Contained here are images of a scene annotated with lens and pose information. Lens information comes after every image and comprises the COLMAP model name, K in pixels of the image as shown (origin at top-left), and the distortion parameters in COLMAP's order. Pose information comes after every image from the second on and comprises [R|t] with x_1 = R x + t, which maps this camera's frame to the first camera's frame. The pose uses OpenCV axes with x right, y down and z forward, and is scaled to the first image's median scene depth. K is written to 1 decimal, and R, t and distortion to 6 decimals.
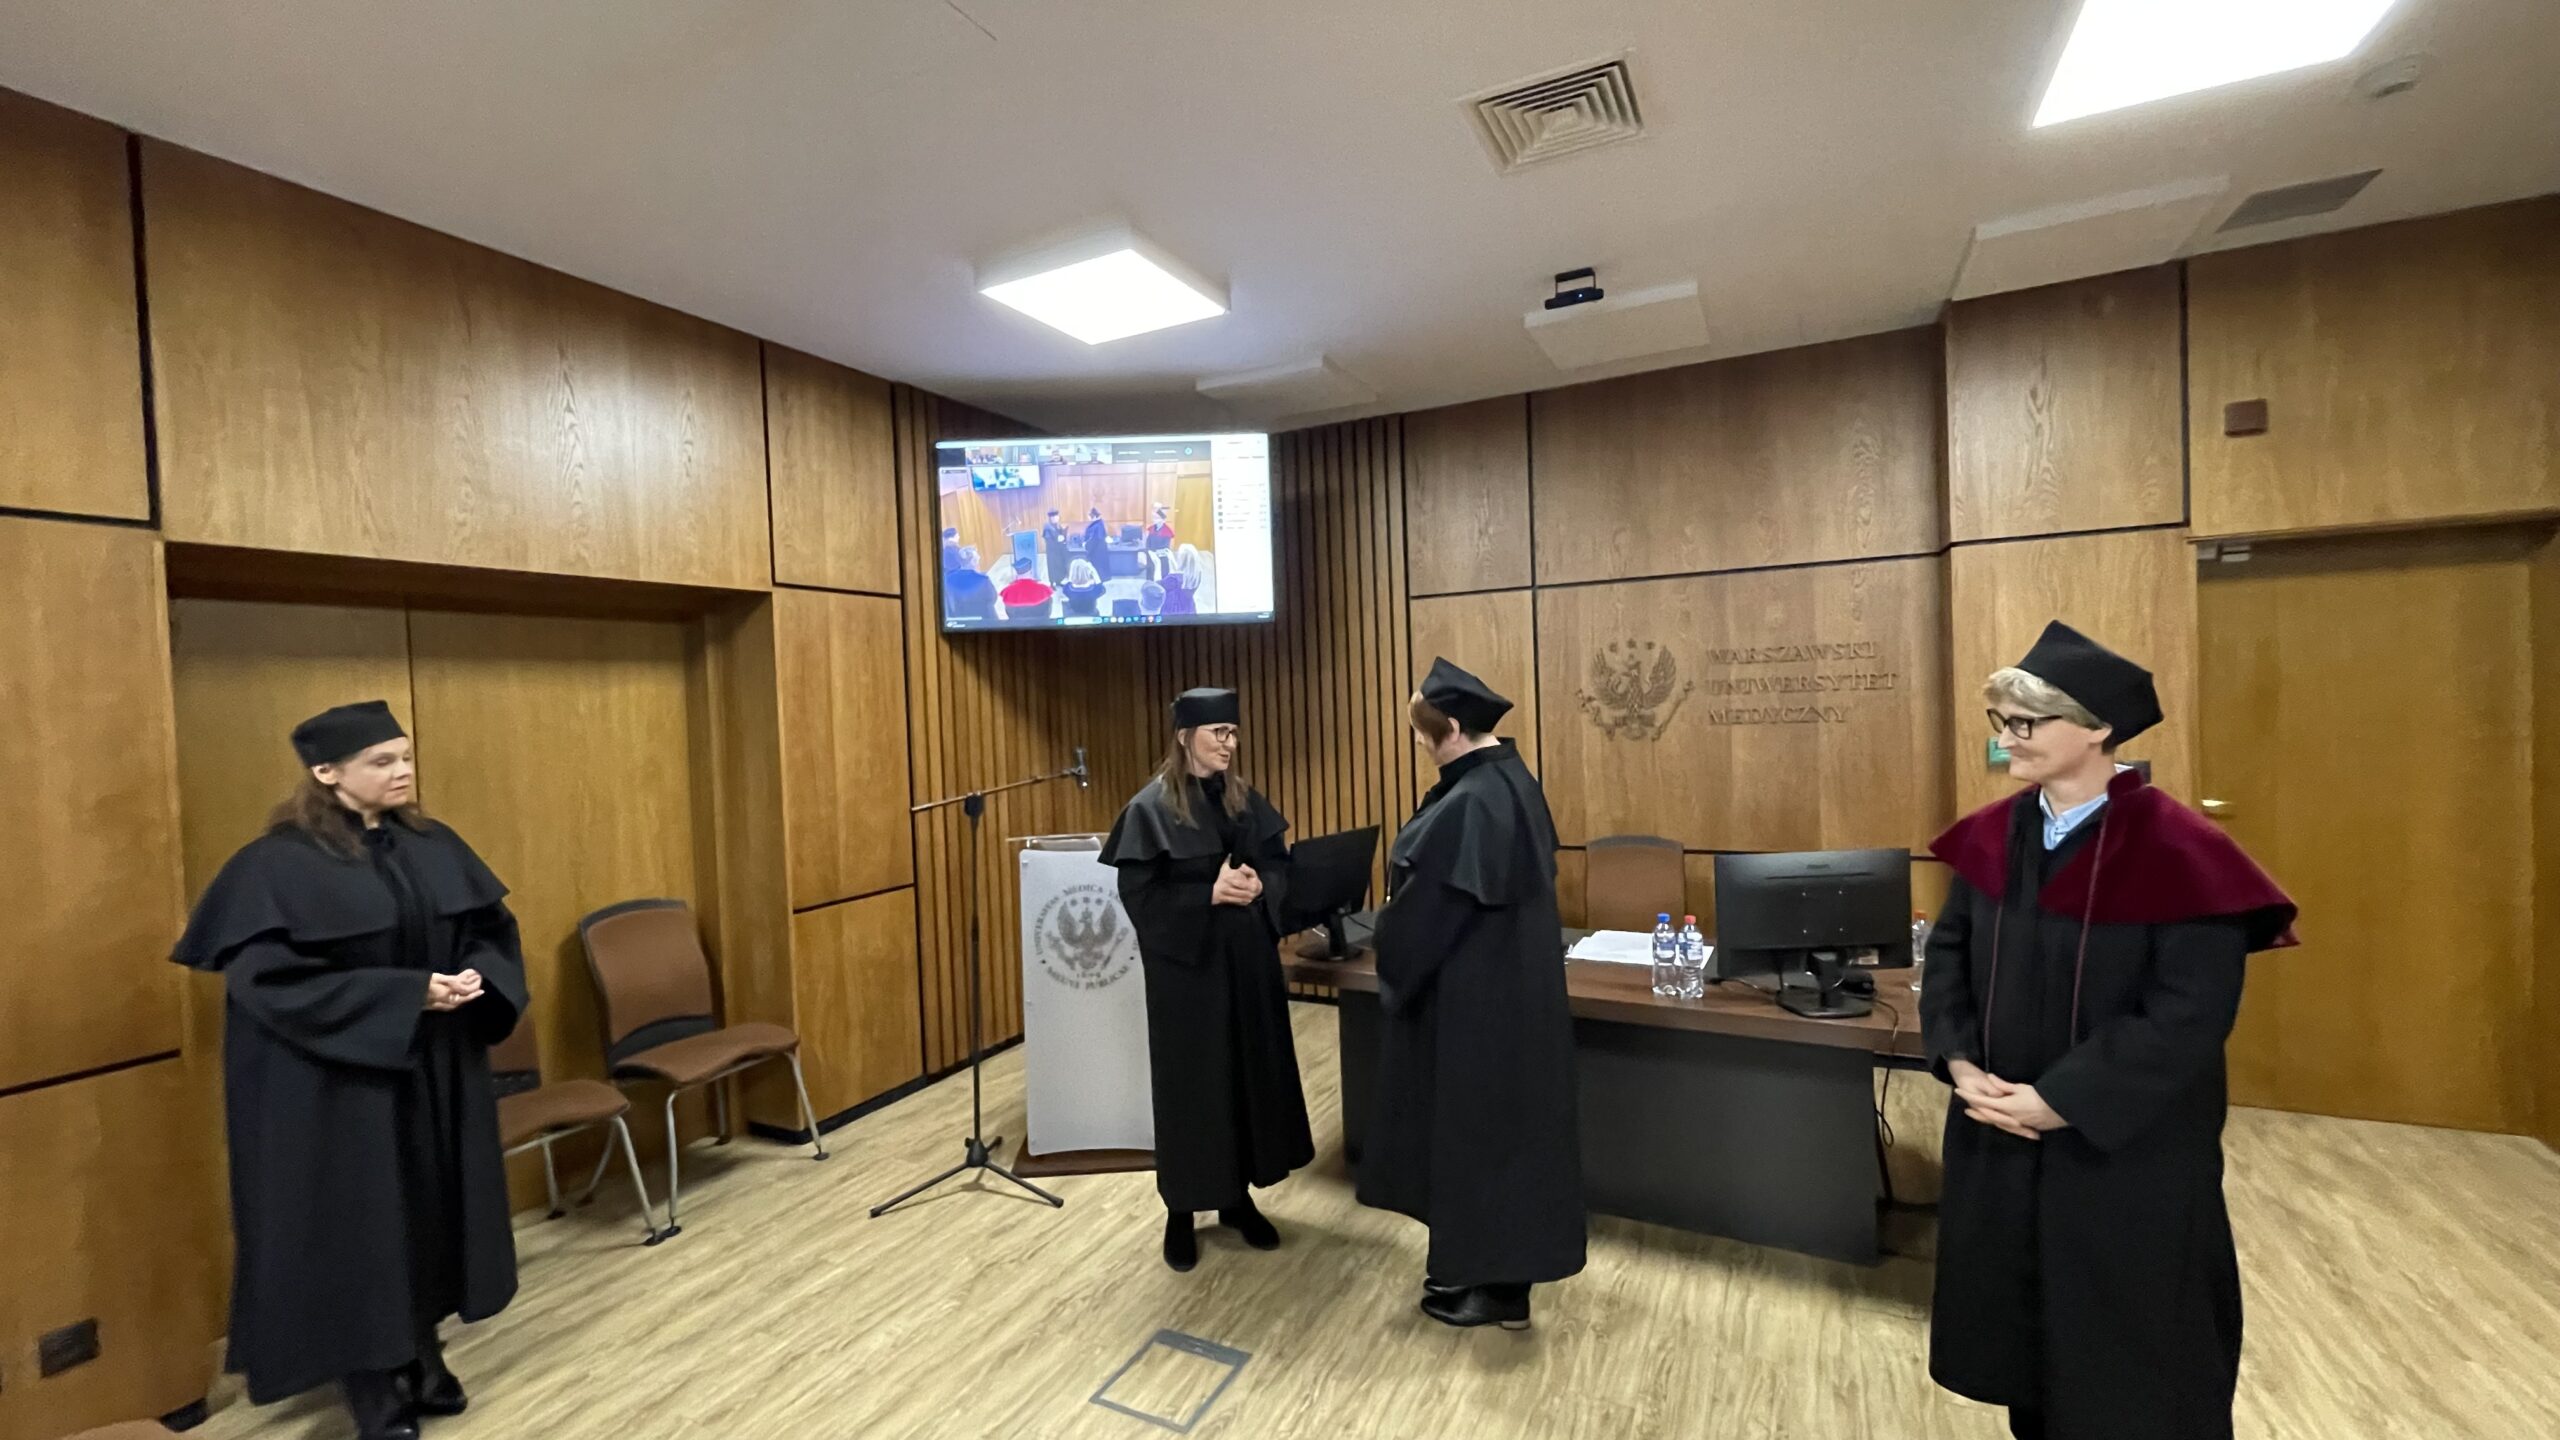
lens RADIAL K [[1067.0, 0, 1280.0], [0, 1067.0, 720.0], [0, 0, 1]] dist [0.012934, -0.000113]
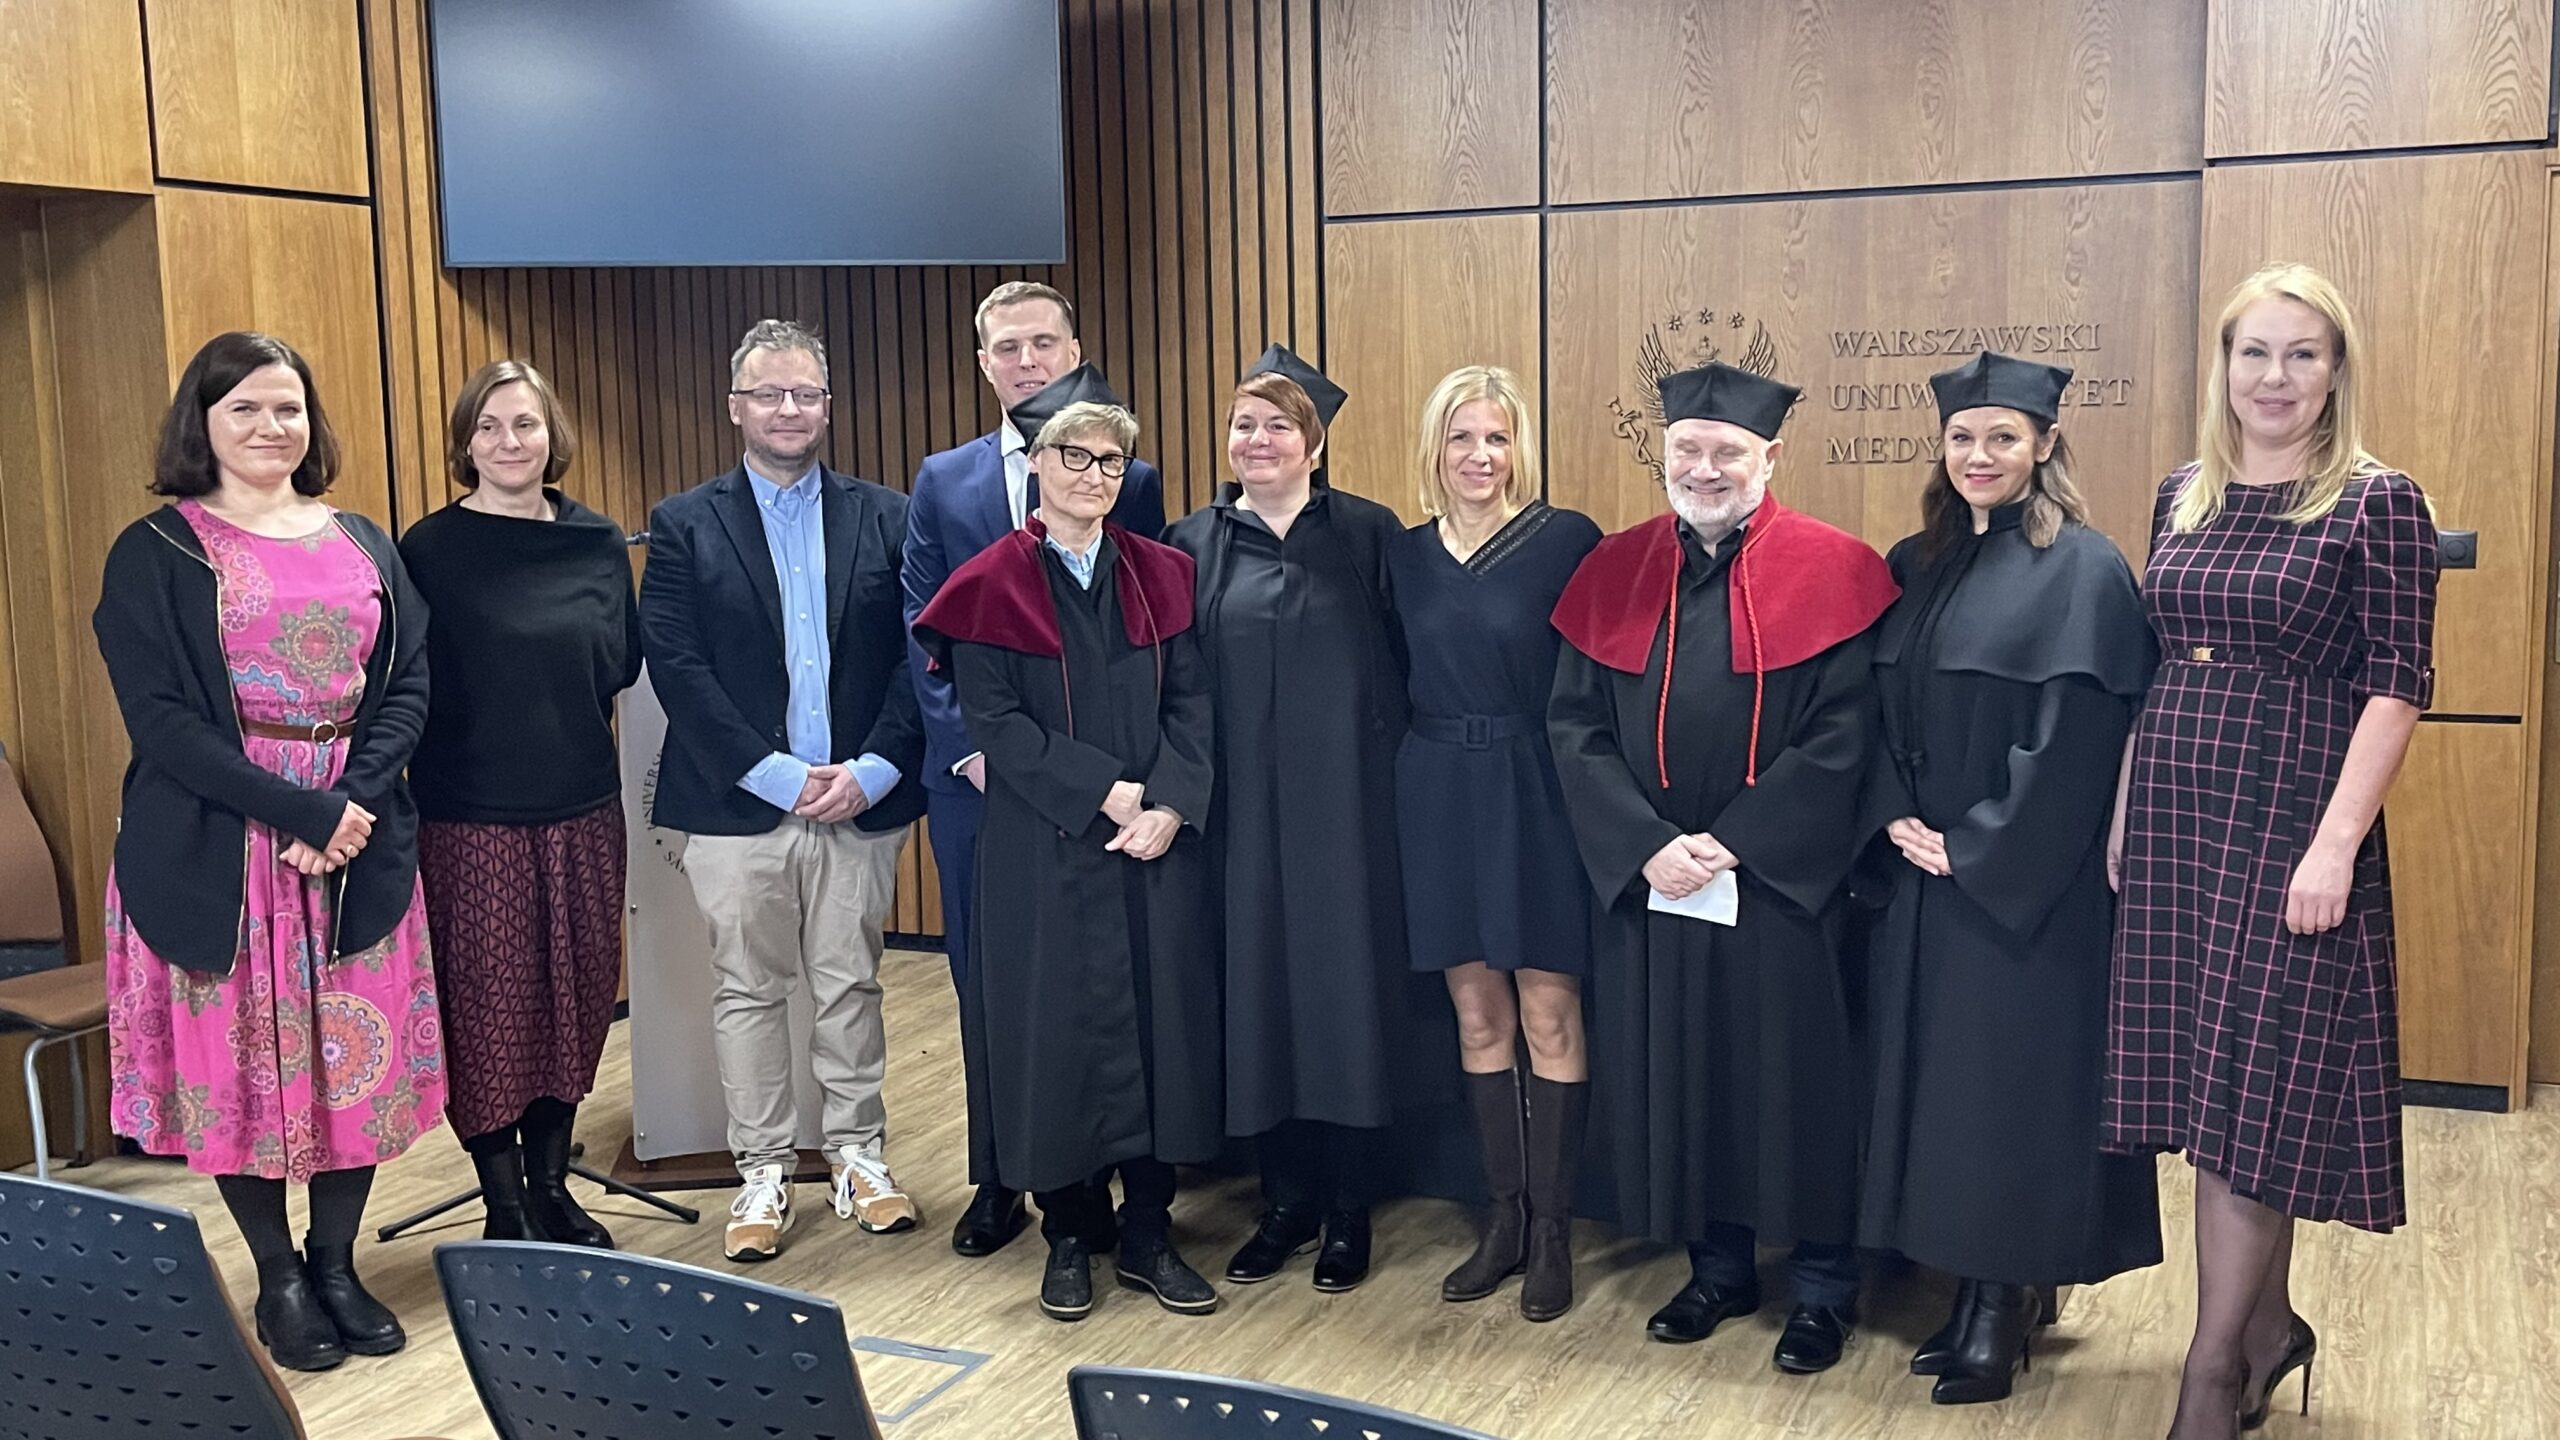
lens RADIAL K [[2462.2, 0, 1351.4], [0, 2462.2, 734.8], [0, 0, 1]] dist [0.083752, -0.106375]
pose [[0.996317, 0.007630, 0.085402, 0.039789], [-0.017509, 0.993149, 0.115536, -0.000091], [-0.083935, -0.116606, 0.989625, -0.348578]]
